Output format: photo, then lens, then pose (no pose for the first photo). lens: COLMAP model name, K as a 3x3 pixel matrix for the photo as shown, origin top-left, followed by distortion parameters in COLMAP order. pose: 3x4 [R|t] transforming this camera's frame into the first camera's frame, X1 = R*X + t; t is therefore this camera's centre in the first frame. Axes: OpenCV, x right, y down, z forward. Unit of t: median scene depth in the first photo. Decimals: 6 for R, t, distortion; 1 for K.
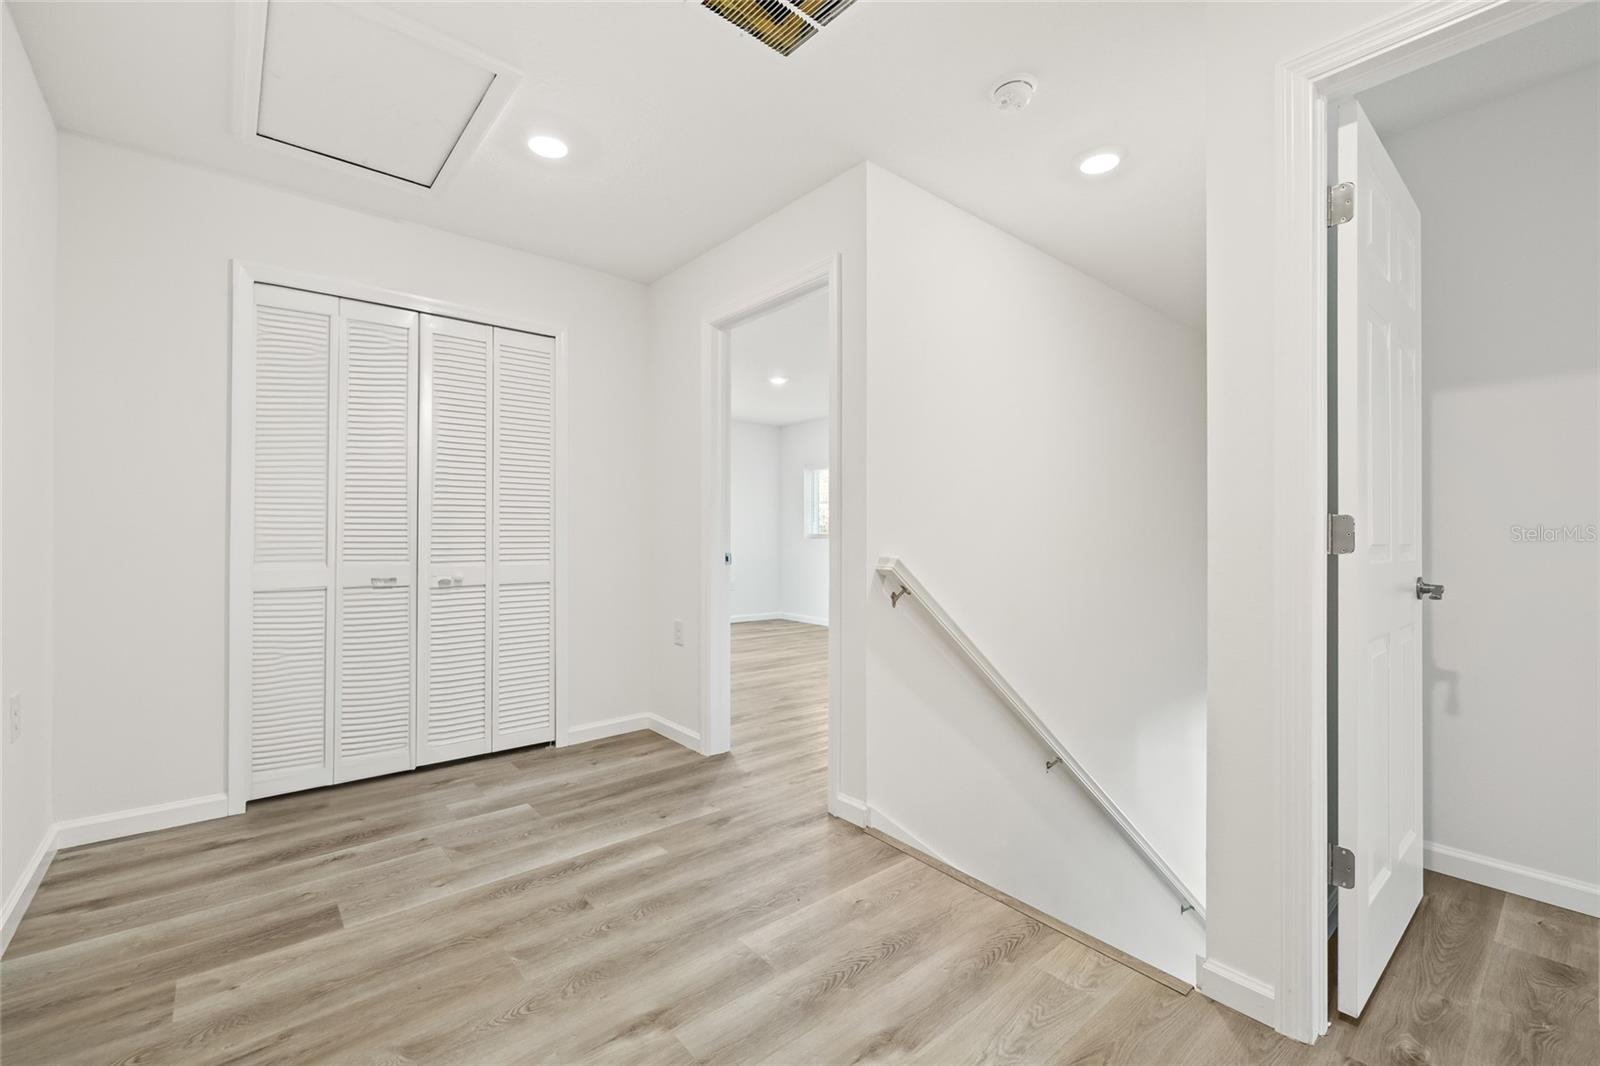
lens RADIAL K [[686.1, 0, 799.3], [0, 686.1, 532.3], [0, 0, 1]] dist [-0.000854, -0.000213]
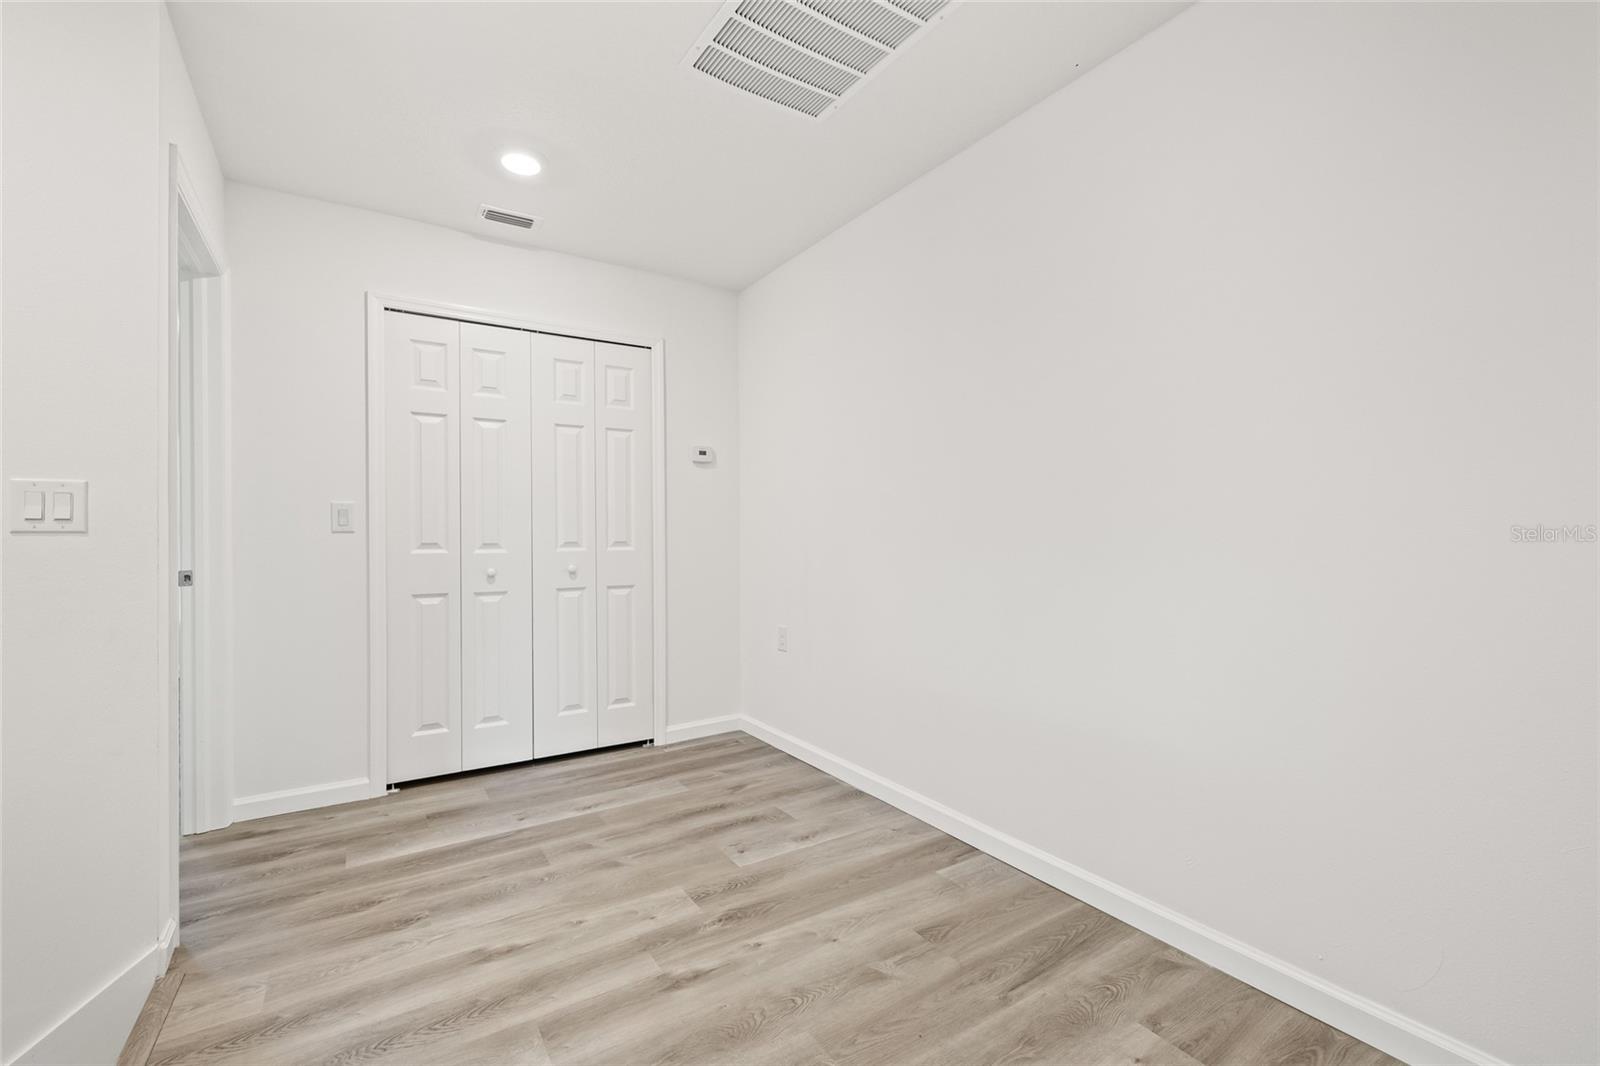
lens RADIAL K [[686.1, 0, 801.7], [0, 686.1, 534.0], [0, 0, 1]] dist [-0.000854, -0.000213]
pose [[-0.992217, -0.005693, 0.124394, -0.528481], [-0.005870, 0.999982, -0.001055, -0.004508], [-0.124386, -0.001777, -0.992232, 2.011309]]
